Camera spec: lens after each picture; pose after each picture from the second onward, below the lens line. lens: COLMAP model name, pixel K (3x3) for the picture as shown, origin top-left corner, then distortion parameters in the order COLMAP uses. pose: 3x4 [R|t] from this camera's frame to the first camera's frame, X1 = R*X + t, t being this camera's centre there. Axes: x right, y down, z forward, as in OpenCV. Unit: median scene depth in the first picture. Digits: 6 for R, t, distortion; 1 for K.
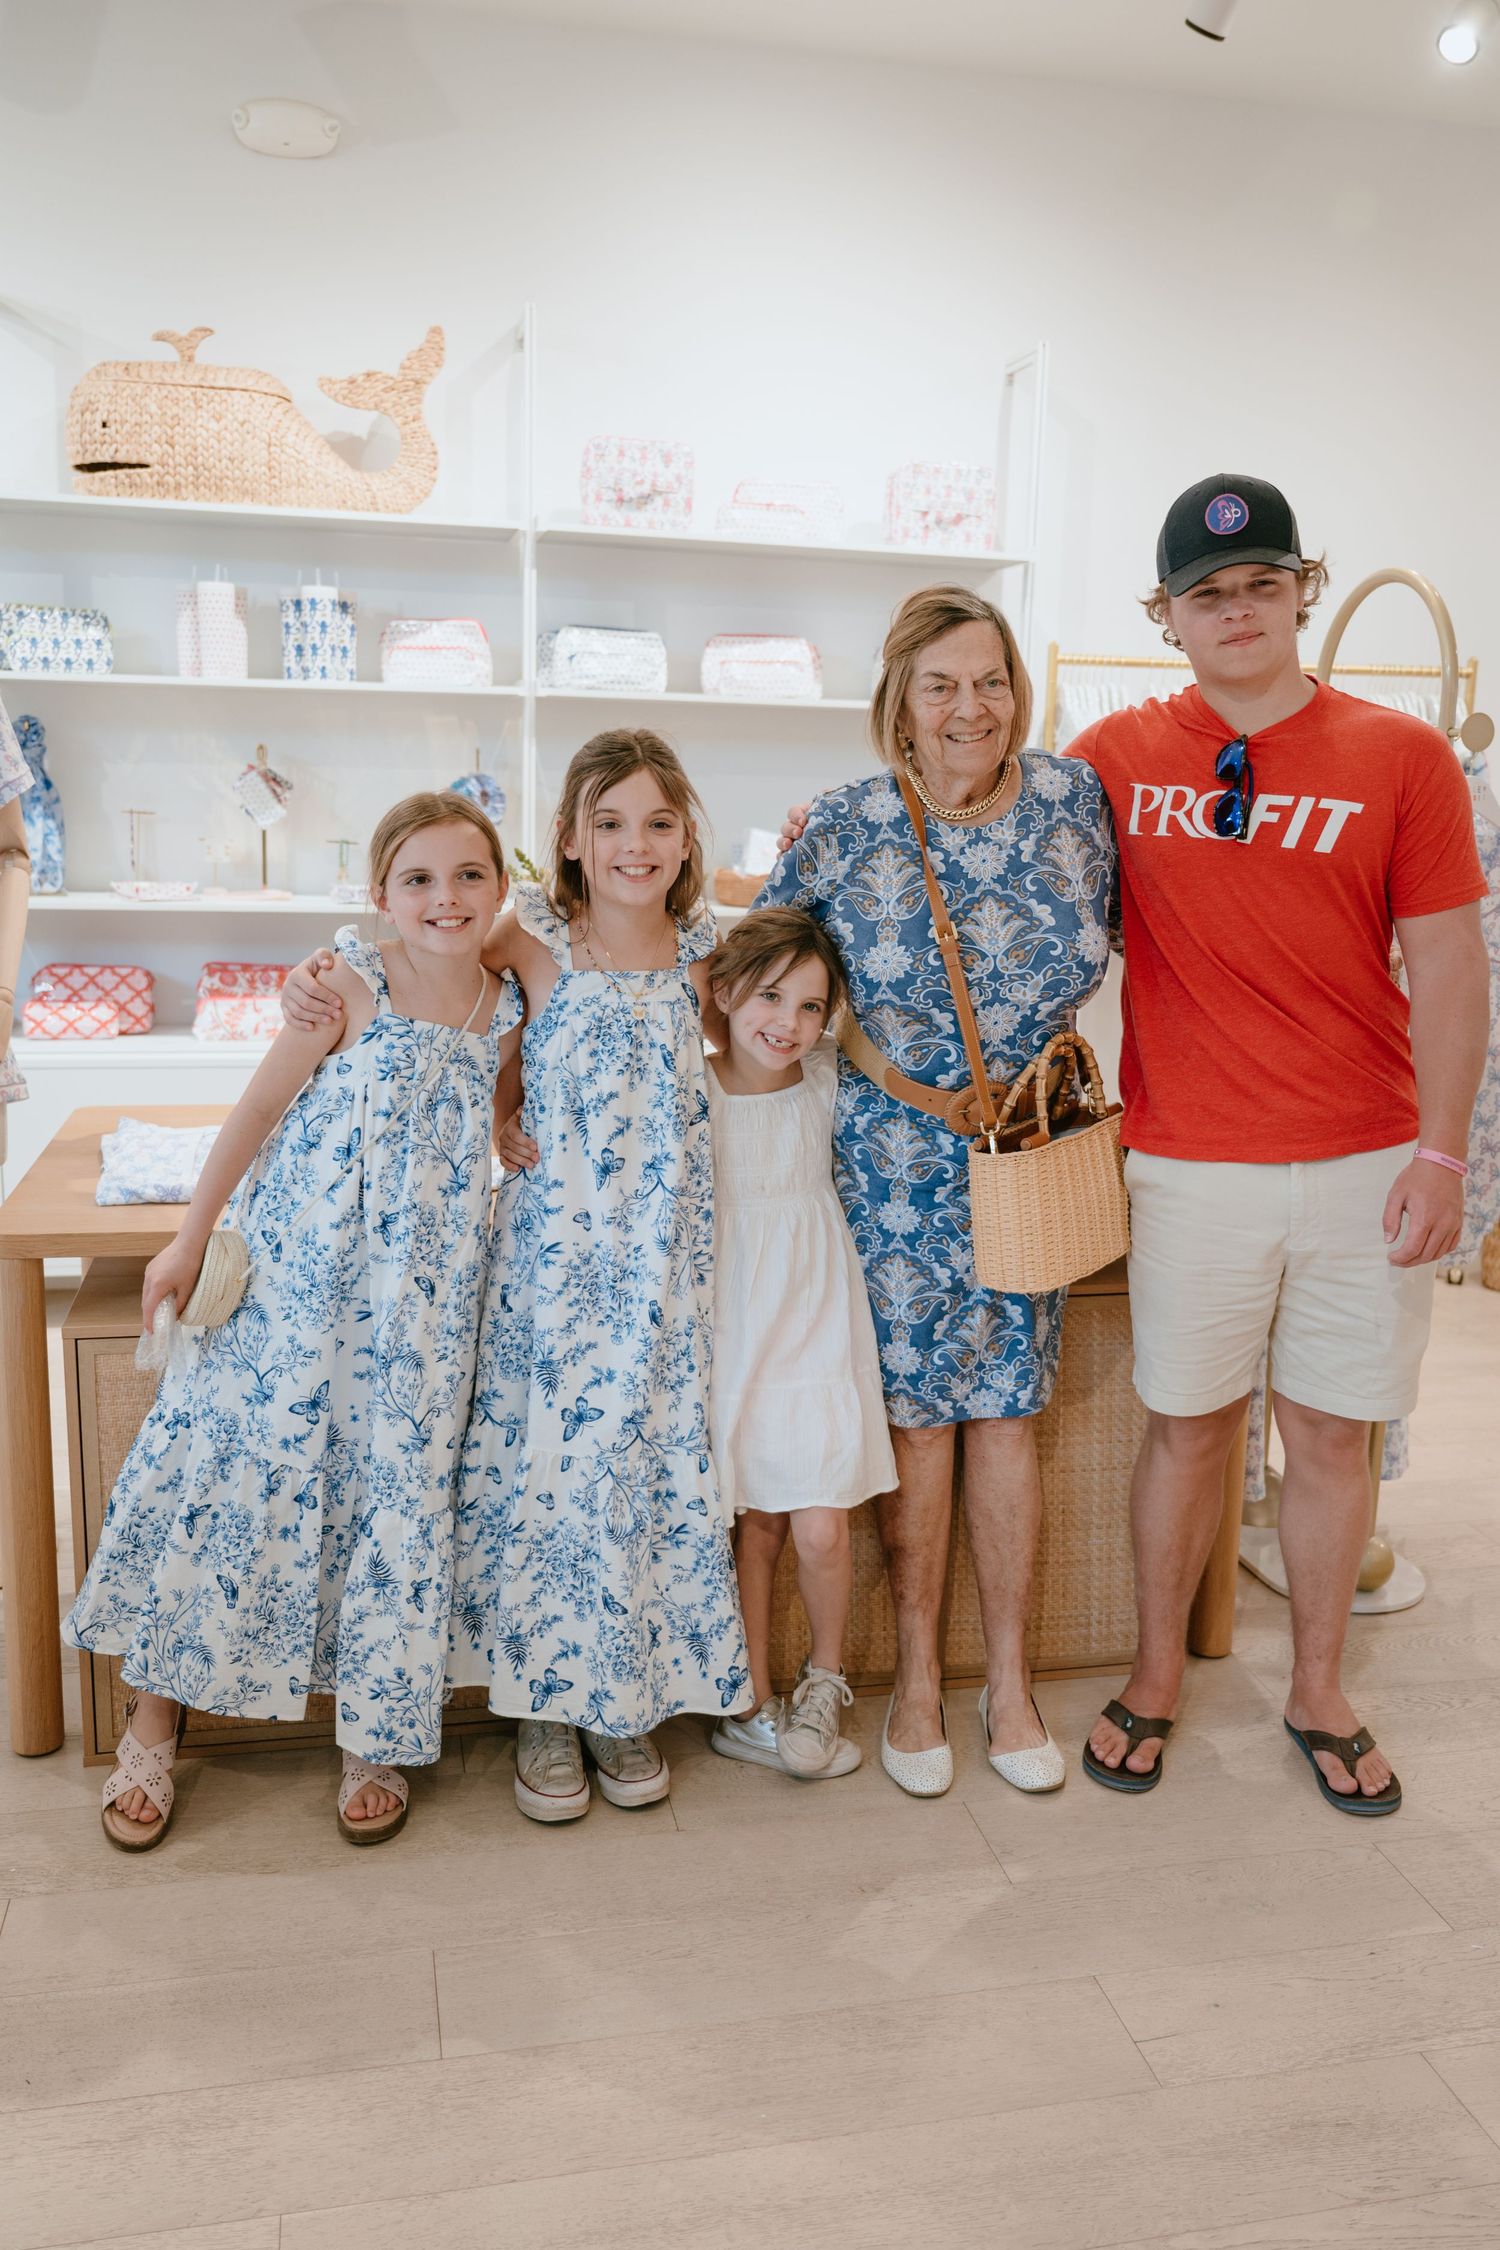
lens RADIAL K [[1914.1, 0, 750.0], [0, 1914.1, 1125.0], [0, 0, 1]] dist [-0.005061, 0.009121]
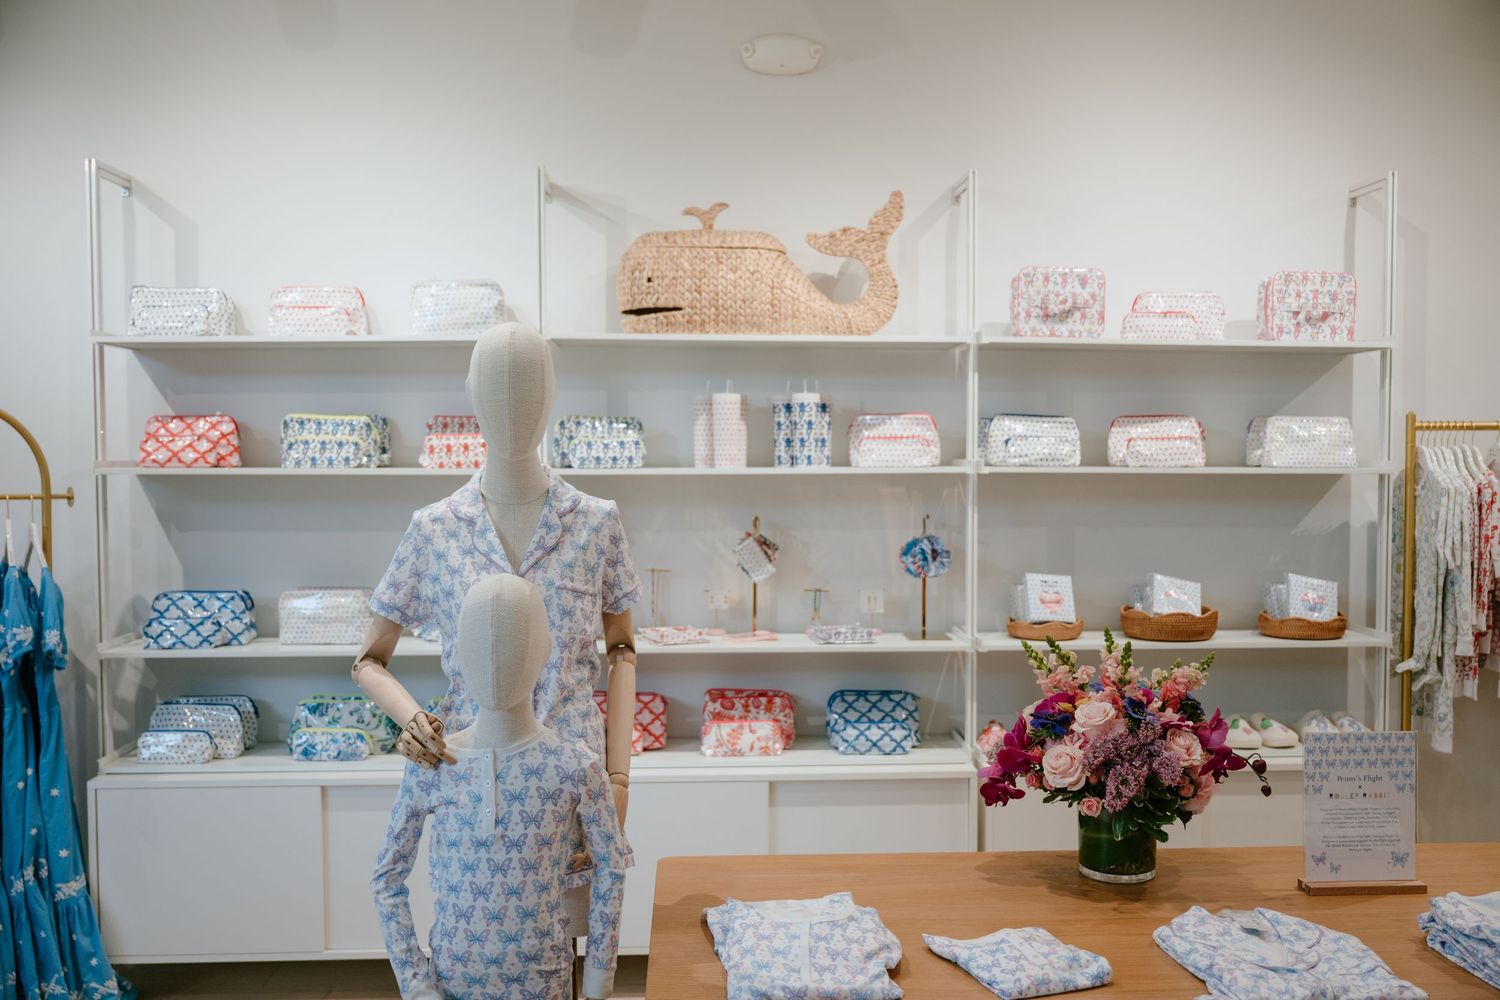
lens RADIAL K [[1389.5, 0, 750.0], [0, 1389.5, 500.0], [0, 0, 1]] dist [0.001864, 0.012724]
pose [[0.986289, -0.023470, -0.163350, -0.112673], [-0.003044, 0.987079, -0.160202, -0.064829], [0.164999, 0.158503, 0.973474, 0.113697]]
